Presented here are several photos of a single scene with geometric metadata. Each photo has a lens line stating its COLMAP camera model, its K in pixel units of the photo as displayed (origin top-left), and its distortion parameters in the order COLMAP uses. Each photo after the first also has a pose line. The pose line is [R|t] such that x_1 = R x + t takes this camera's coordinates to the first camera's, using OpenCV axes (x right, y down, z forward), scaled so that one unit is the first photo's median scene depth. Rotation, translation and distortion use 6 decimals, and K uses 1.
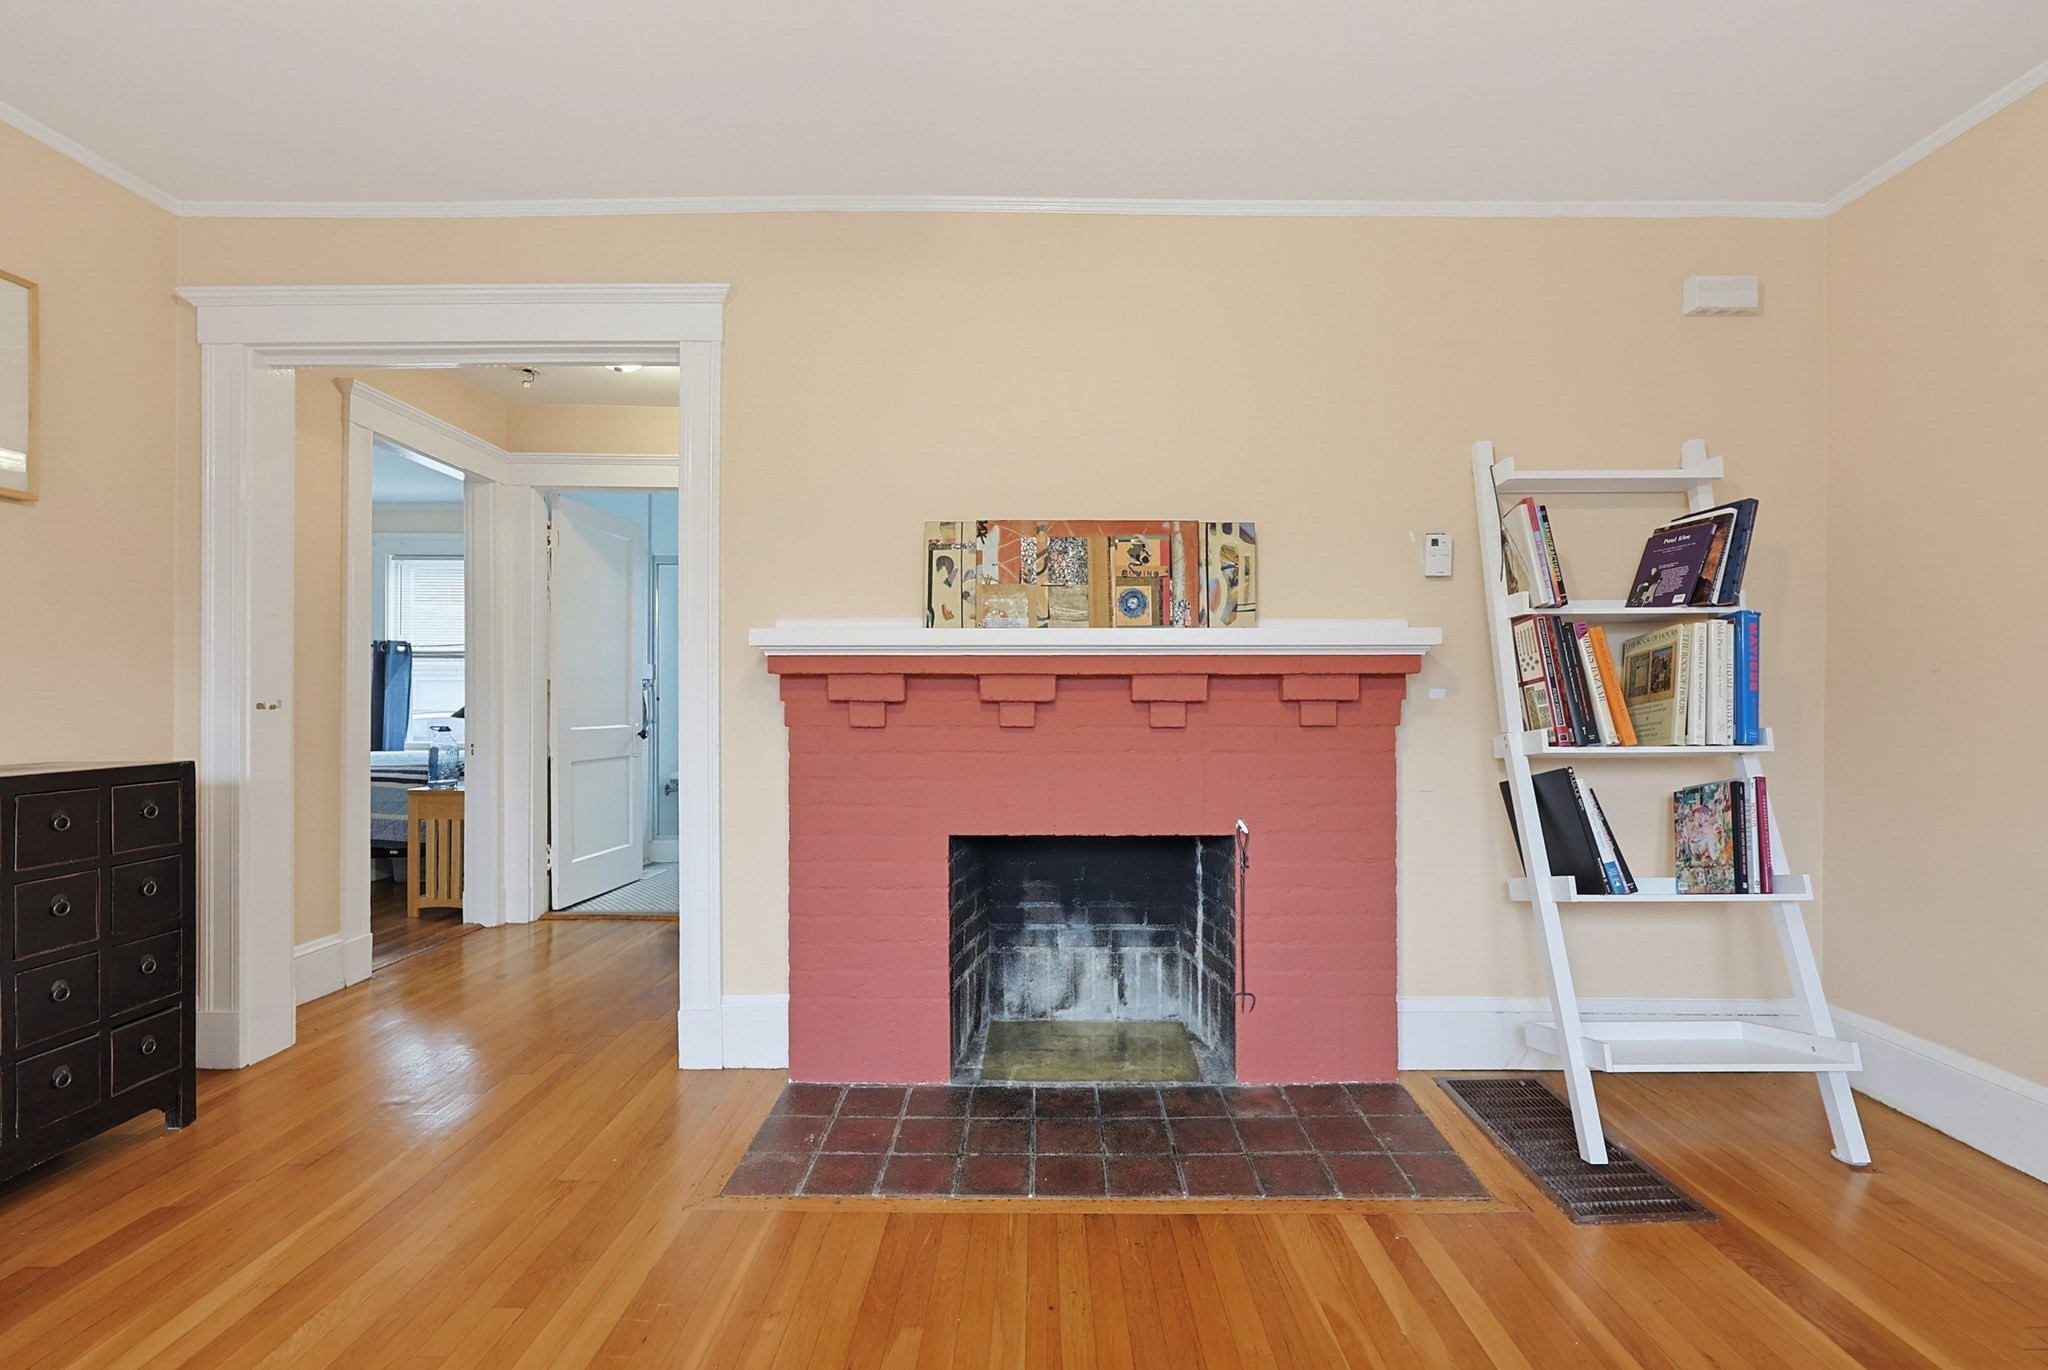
lens RADIAL K [[892.2, 0, 1021.9], [0, 892.2, 691.4], [0, 0, 1]] dist [-0.004423, -0.000503]
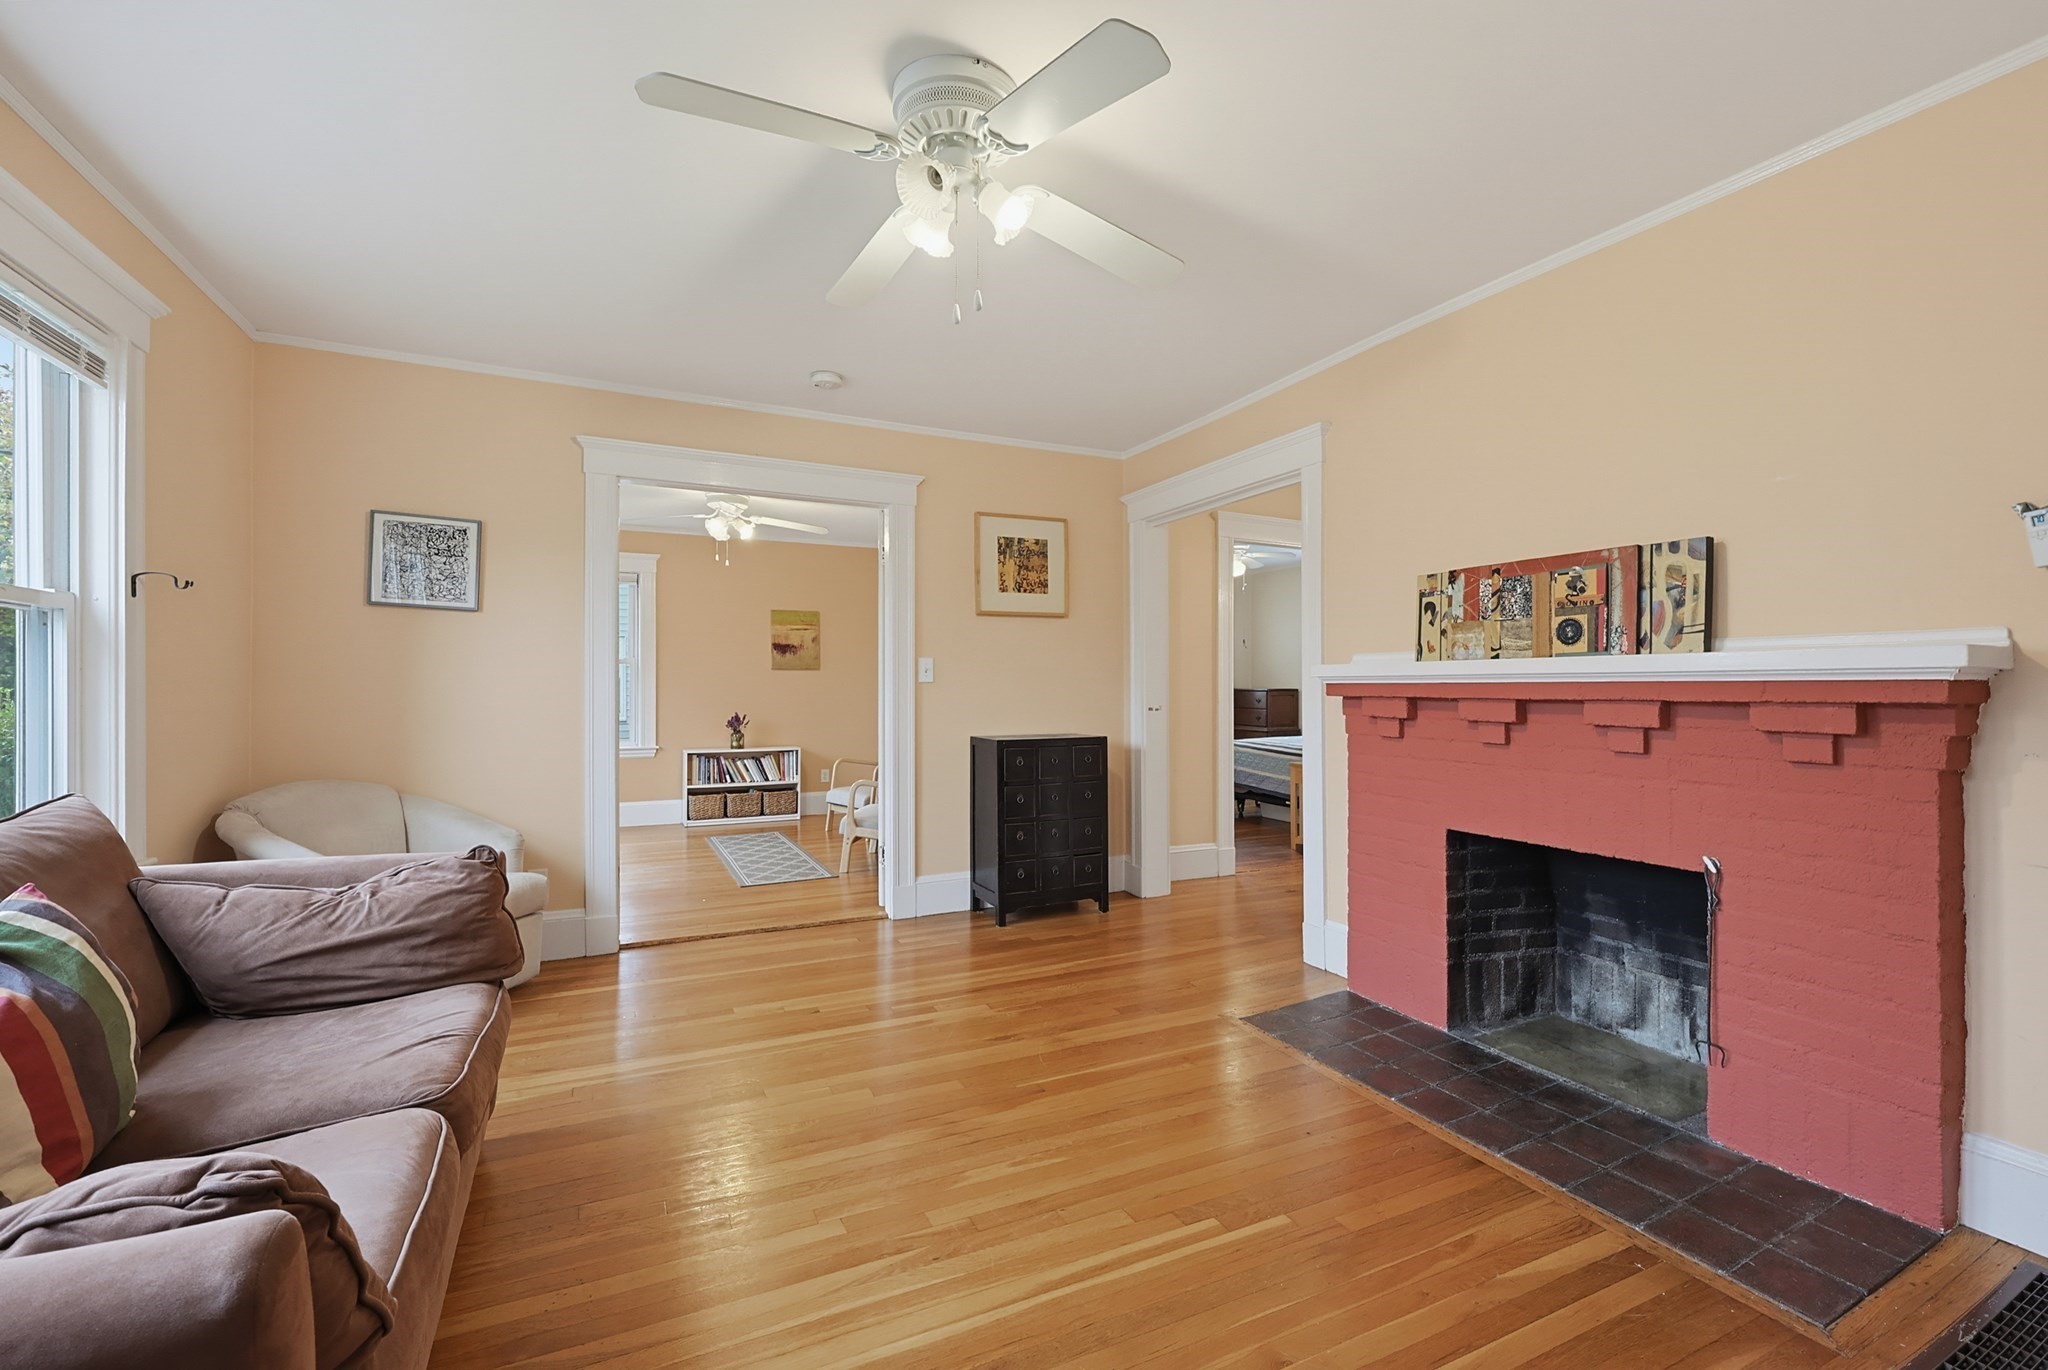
lens RADIAL K [[887.7, 0, 1030.8], [0, 887.7, 684.6], [0, 0, 1]] dist [-0.005035, -0.000324]
pose [[0.425271, -0.003024, -0.905061, 0.801648], [0.006036, 0.999982, -0.000505, -0.039310], [0.905046, -0.005248, 0.425282, -0.030152]]
